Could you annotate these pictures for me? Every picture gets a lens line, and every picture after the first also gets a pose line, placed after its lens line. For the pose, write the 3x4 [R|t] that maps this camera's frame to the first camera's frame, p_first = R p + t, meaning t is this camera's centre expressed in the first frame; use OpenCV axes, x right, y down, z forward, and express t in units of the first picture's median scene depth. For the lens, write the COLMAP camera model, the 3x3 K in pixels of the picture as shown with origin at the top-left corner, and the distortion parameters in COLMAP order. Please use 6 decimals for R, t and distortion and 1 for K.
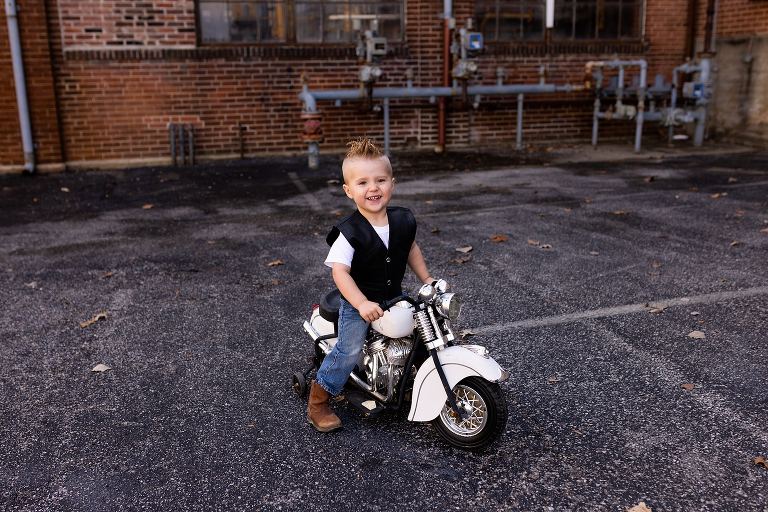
lens RADIAL K [[744.6, 0, 381.5], [0, 744.6, 256.9], [0, 0, 1]] dist [0.006768, -0.004893]
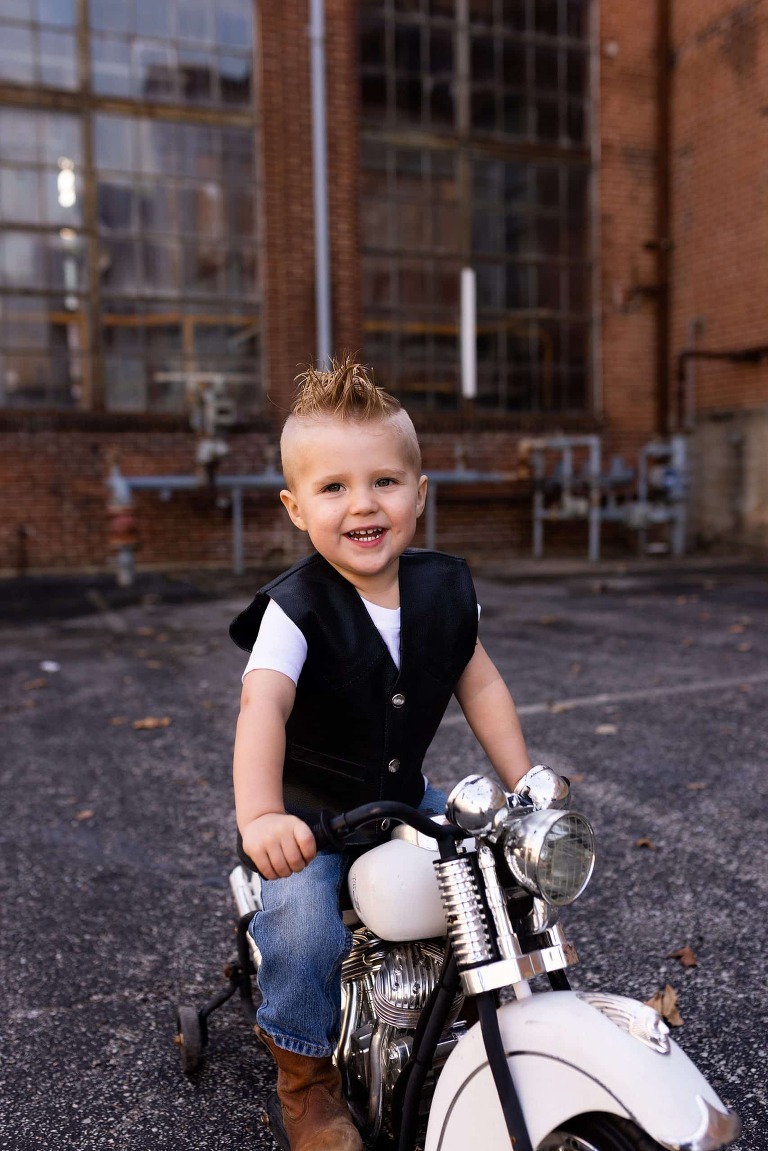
lens RADIAL K [[1115.9, 0, 378.2], [0, 1115.9, 575.5], [0, 0, 1]] dist [0.006768, -0.004893]
pose [[0.994176, -0.005726, 0.107621, 0.025836], [0.022953, 0.986926, -0.159529, 0.036043], [-0.105300, 0.161070, 0.981310, -0.017038]]
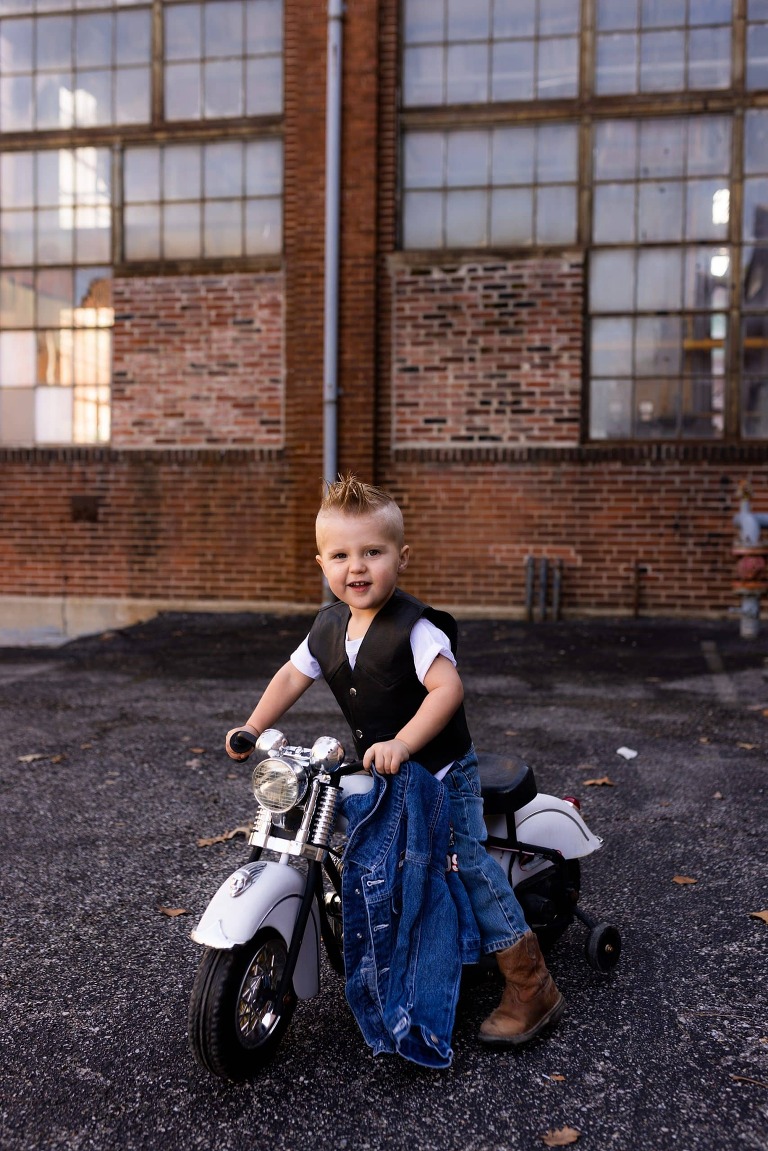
lens RADIAL K [[1083.4, 0, 387.7], [0, 1083.4, 575.6], [0, 0, 1]] dist [0.002629, 0.006832]
pose [[0.898104, 0.046240, -0.437345, 0.023564], [-0.126027, 0.979810, -0.155206, 0.001546], [0.421338, 0.194509, 0.885799, 0.104634]]
